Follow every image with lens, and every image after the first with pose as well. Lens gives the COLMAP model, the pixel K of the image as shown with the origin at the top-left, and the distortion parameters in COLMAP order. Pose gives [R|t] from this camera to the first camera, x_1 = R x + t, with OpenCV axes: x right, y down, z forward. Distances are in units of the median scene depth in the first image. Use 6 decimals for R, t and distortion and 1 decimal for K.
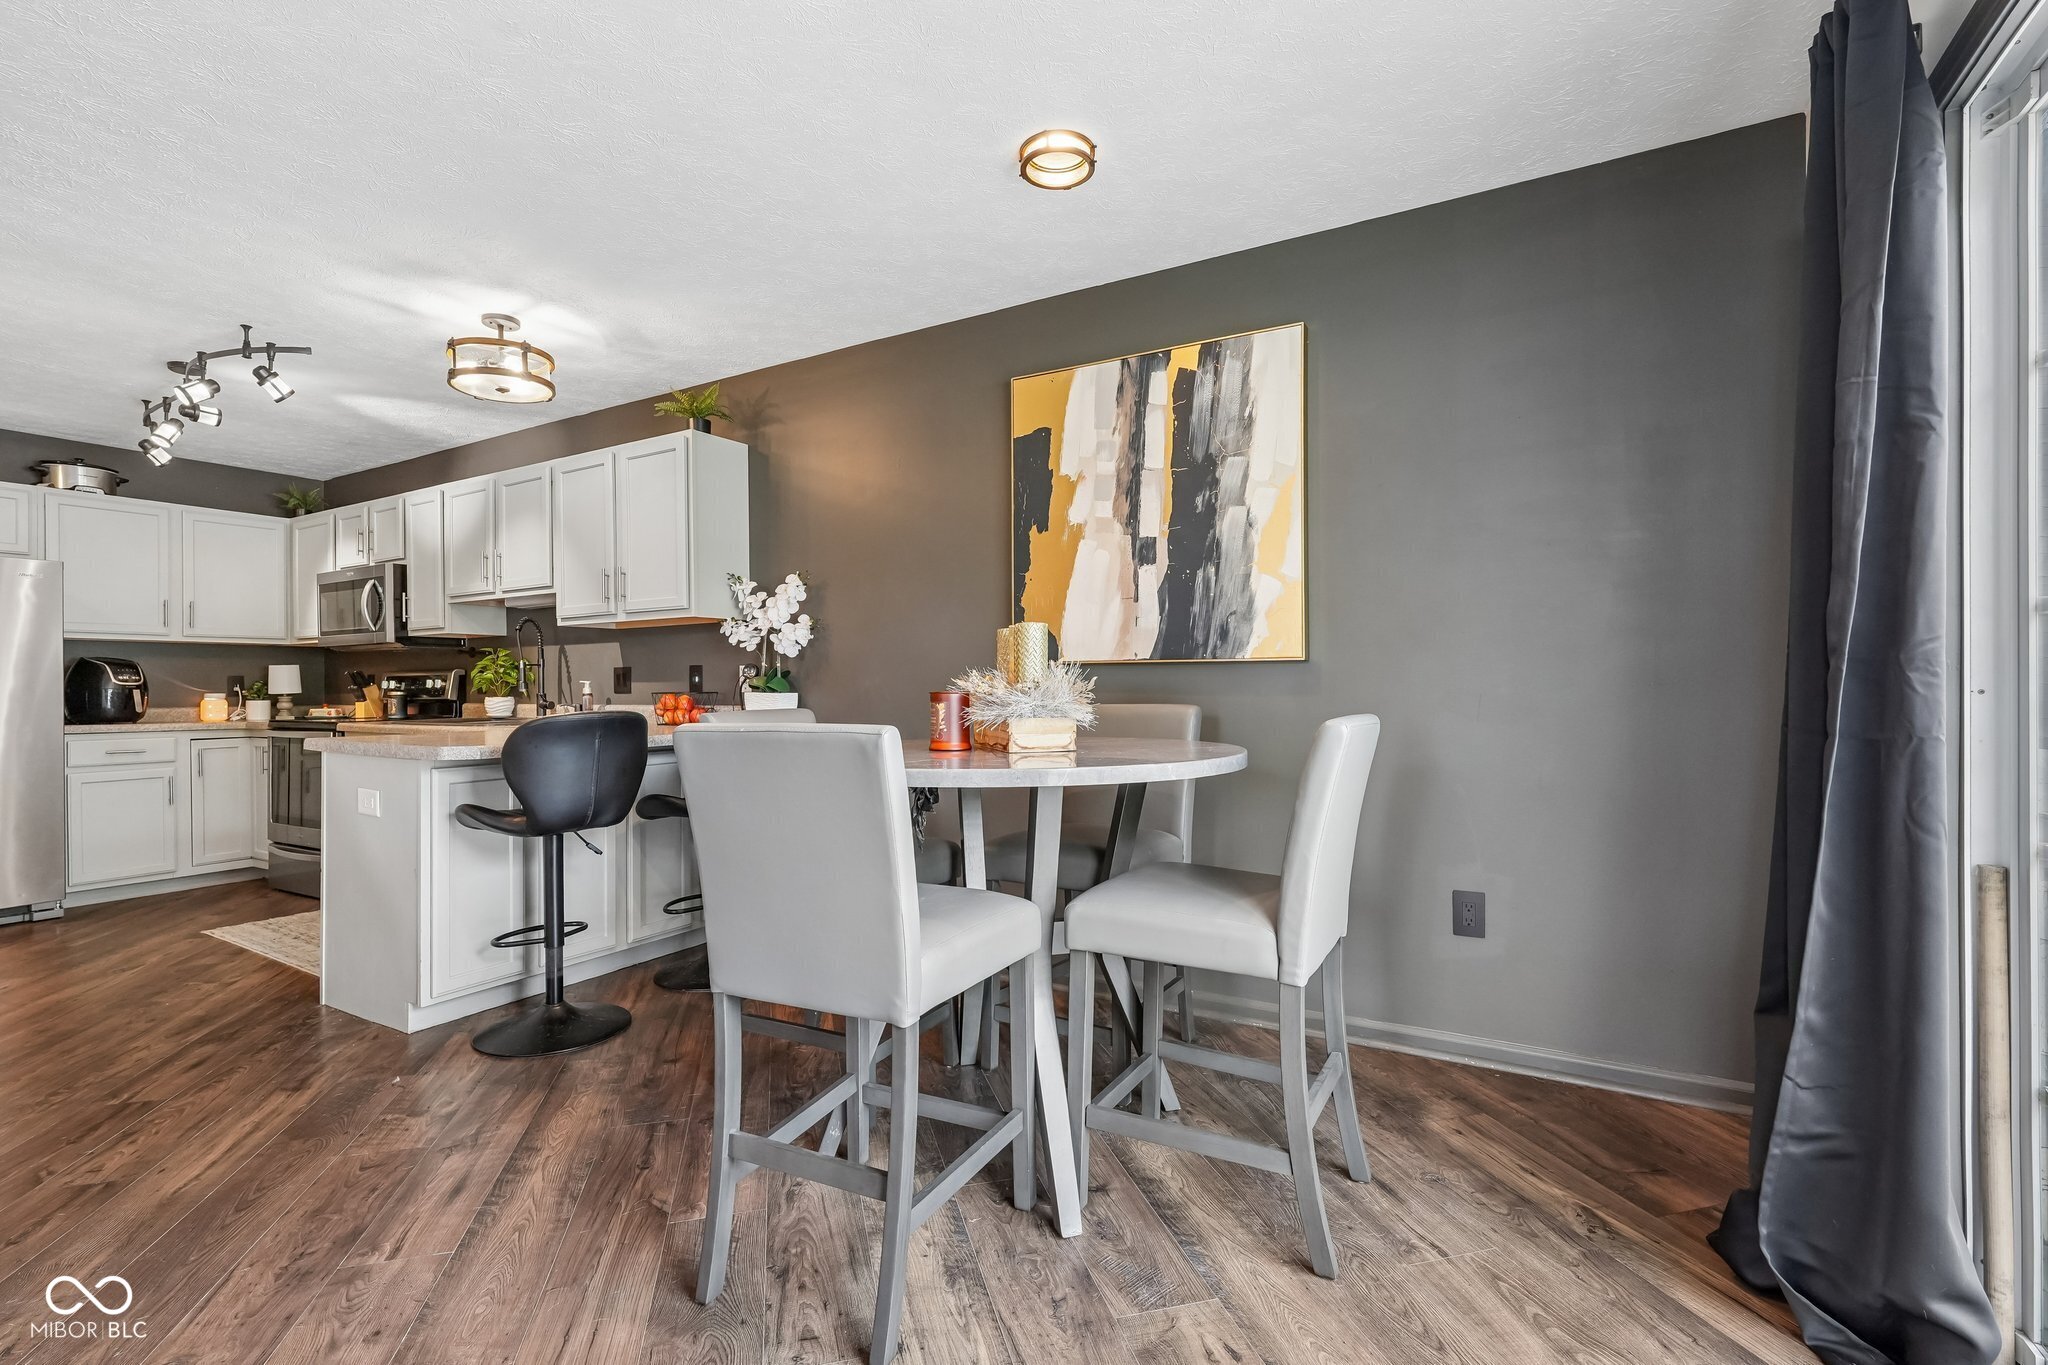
lens RADIAL K [[912.2, 0, 1034.6], [0, 912.2, 681.6], [0, 0, 1]] dist [-0.018564, 0.008017]
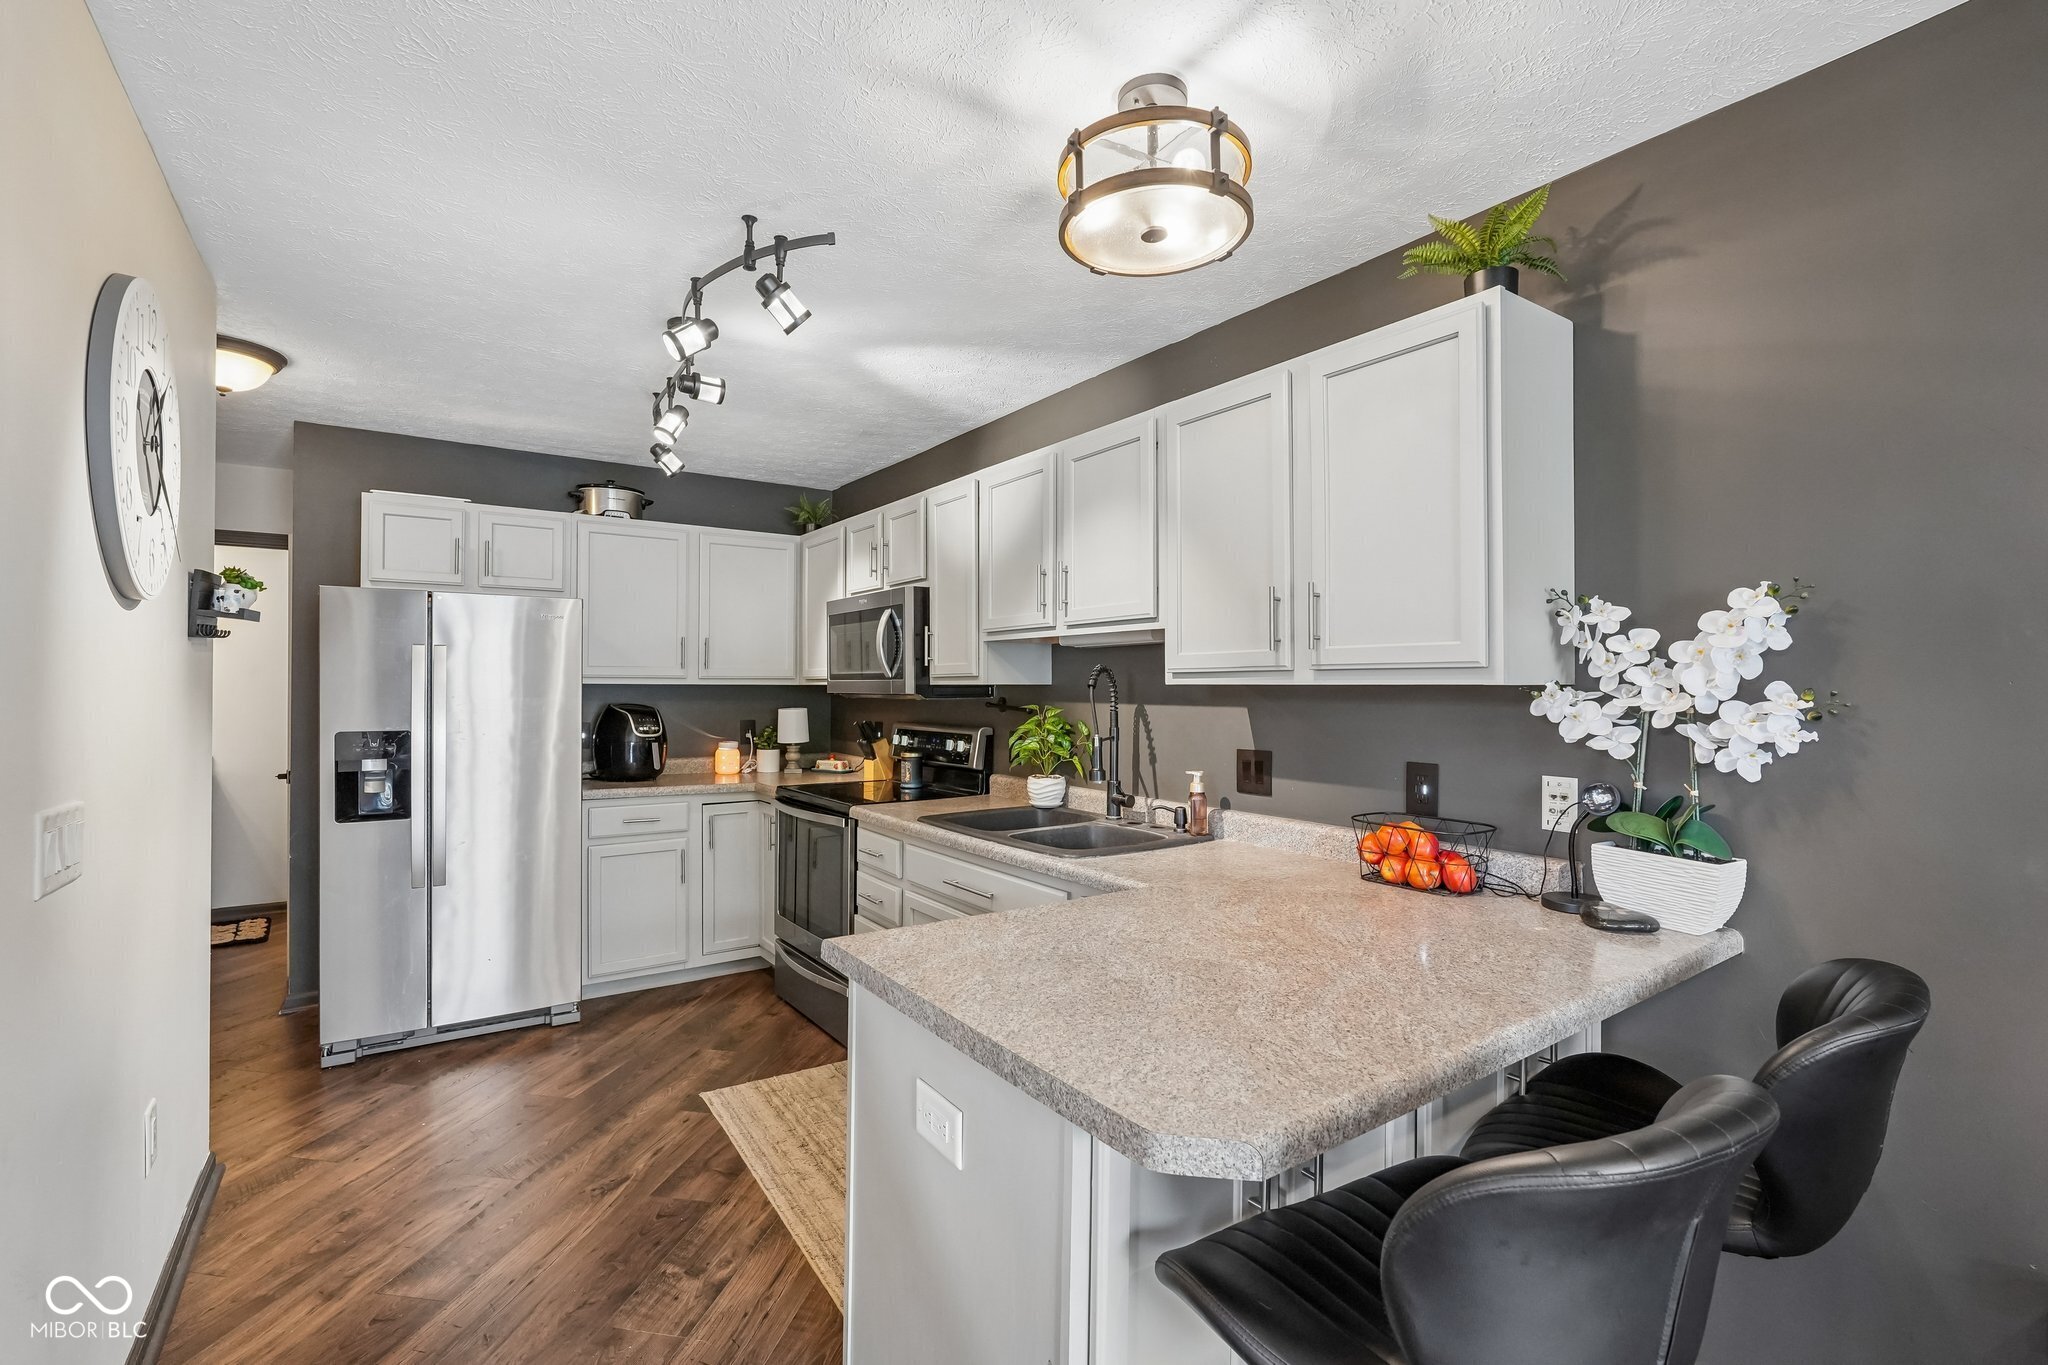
lens RADIAL K [[912.2, 0, 1026.0], [0, 912.2, 675.8], [0, 0, 1]] dist [-0.018564, 0.008017]
pose [[0.904315, 0.007620, -0.426799, -0.424956], [-0.009422, 0.999953, -0.002112, -0.078249], [0.426763, 0.005931, 0.904344, 0.508727]]
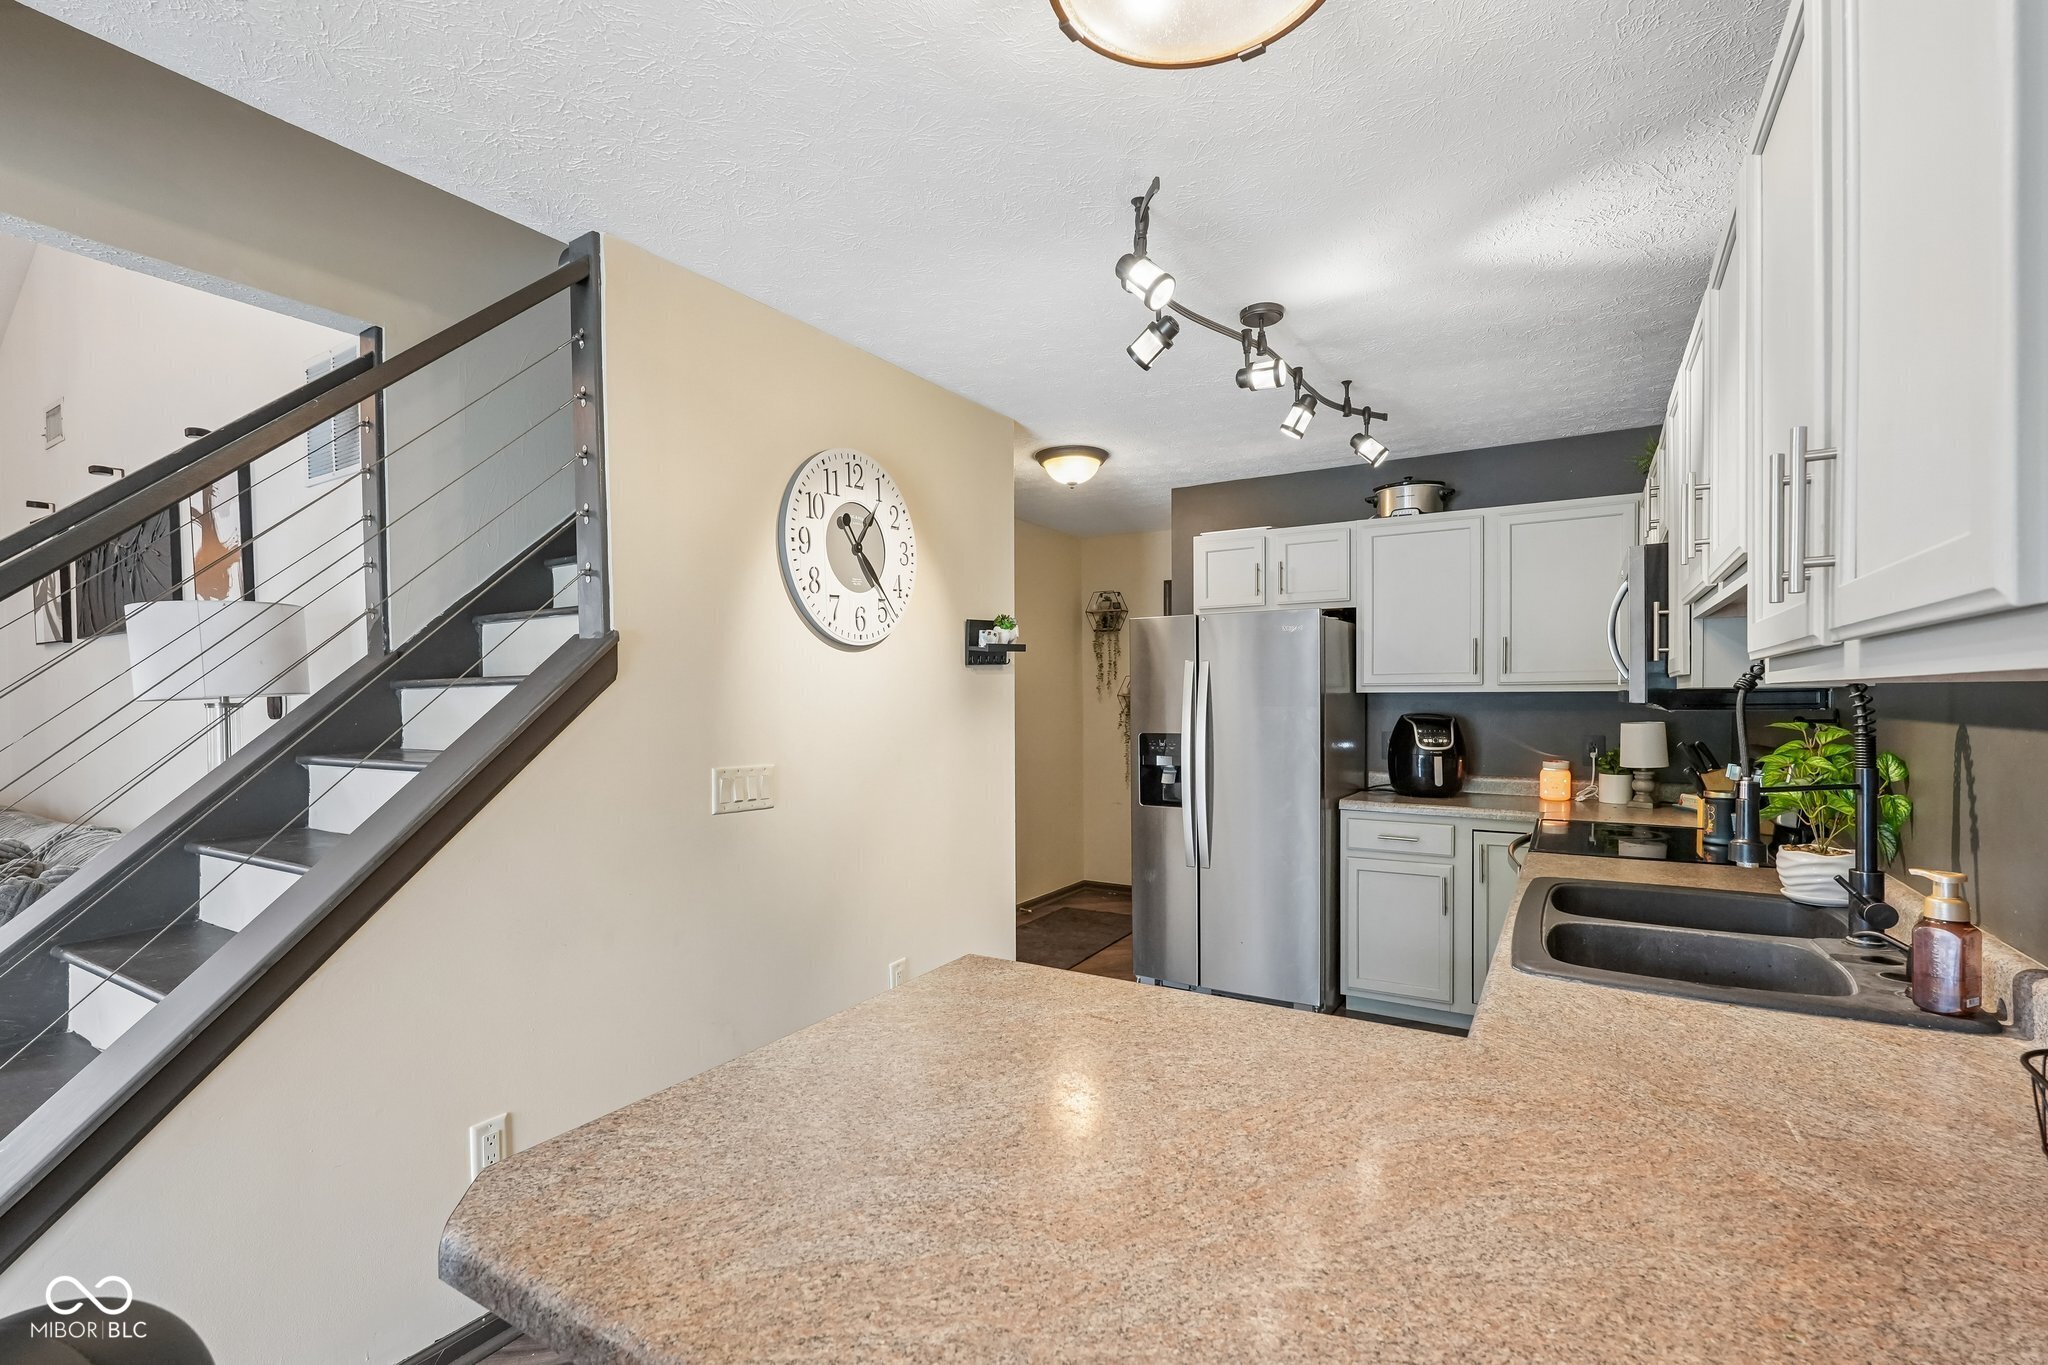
lens RADIAL K [[912.2, 0, 1010.2], [0, 912.2, 719.9], [0, 0, 1]] dist [-0.018564, 0.008017]
pose [[-0.046763, 0.035653, -0.998270, -0.264261], [0.011723, 0.999314, 0.035141, -0.076237], [0.998837, -0.010060, -0.047149, 0.922304]]
